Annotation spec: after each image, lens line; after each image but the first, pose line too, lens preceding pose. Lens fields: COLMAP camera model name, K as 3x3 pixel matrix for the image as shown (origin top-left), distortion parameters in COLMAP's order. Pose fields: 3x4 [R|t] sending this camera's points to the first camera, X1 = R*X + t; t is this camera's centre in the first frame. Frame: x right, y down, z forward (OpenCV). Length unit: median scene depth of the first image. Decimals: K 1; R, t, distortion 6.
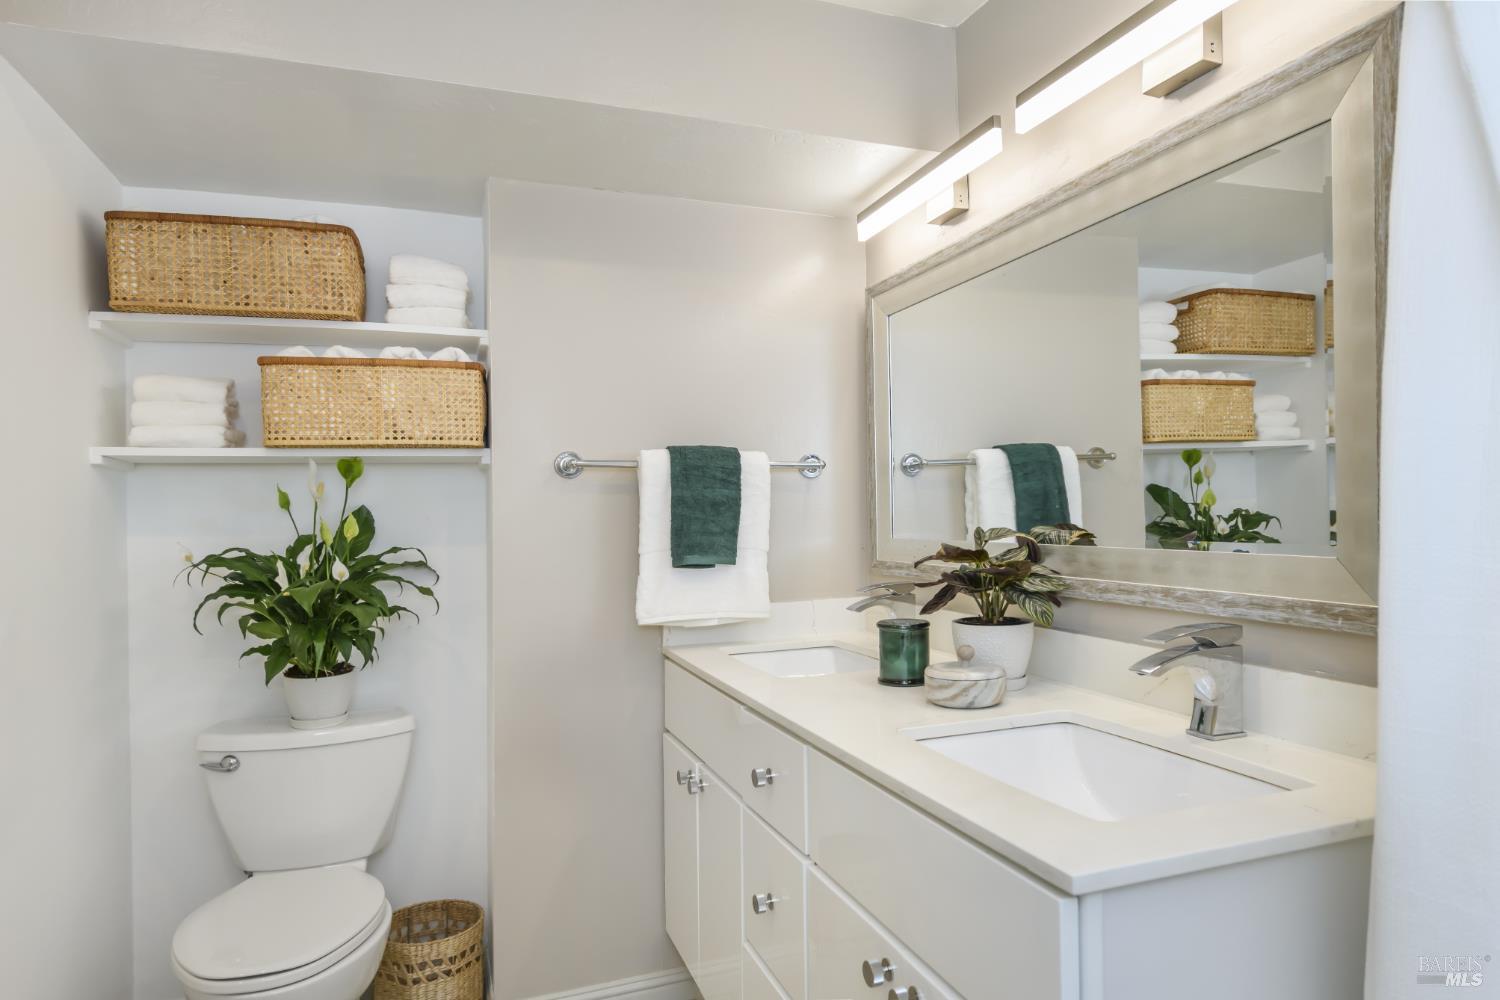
lens RADIAL K [[904.5, 0, 750.0], [0, 904.5, 500.0], [0, 0, 1]] dist [0.002334, 0.000262]
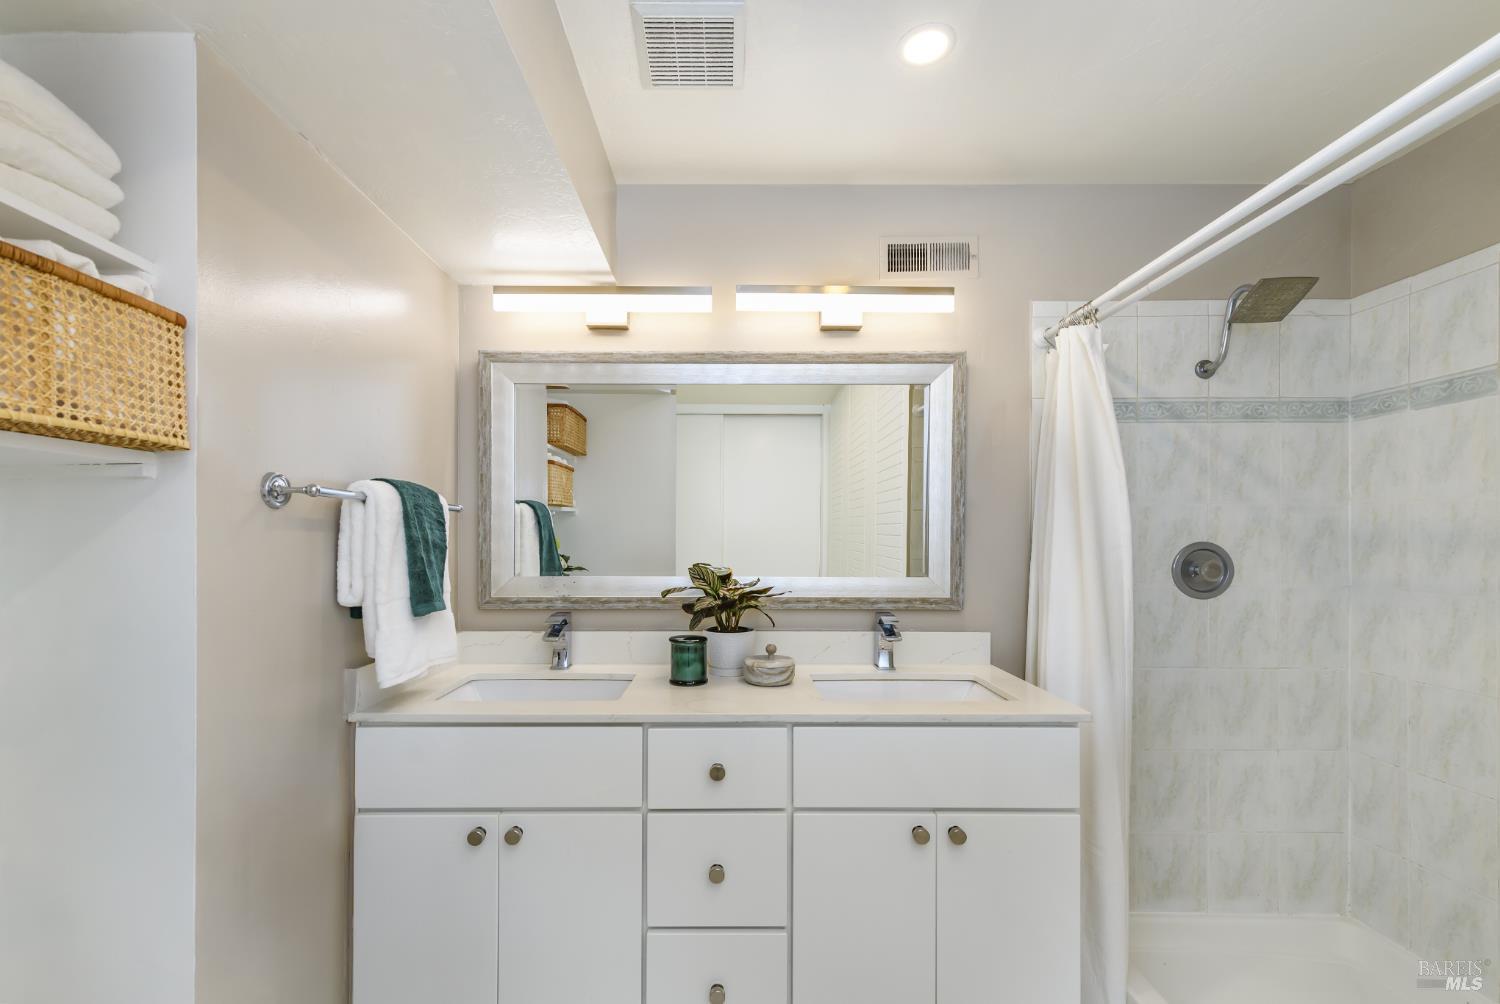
lens RADIAL K [[695.7, 0, 723.8], [0, 695.7, 533.6], [0, 0, 1]] dist [0.003313, 0.000502]
pose [[0.340853, 0.028866, 0.939674, -0.649998], [-0.019029, 0.999536, -0.023802, 0.003174], [-0.939924, -0.009768, 0.341244, 0.496200]]
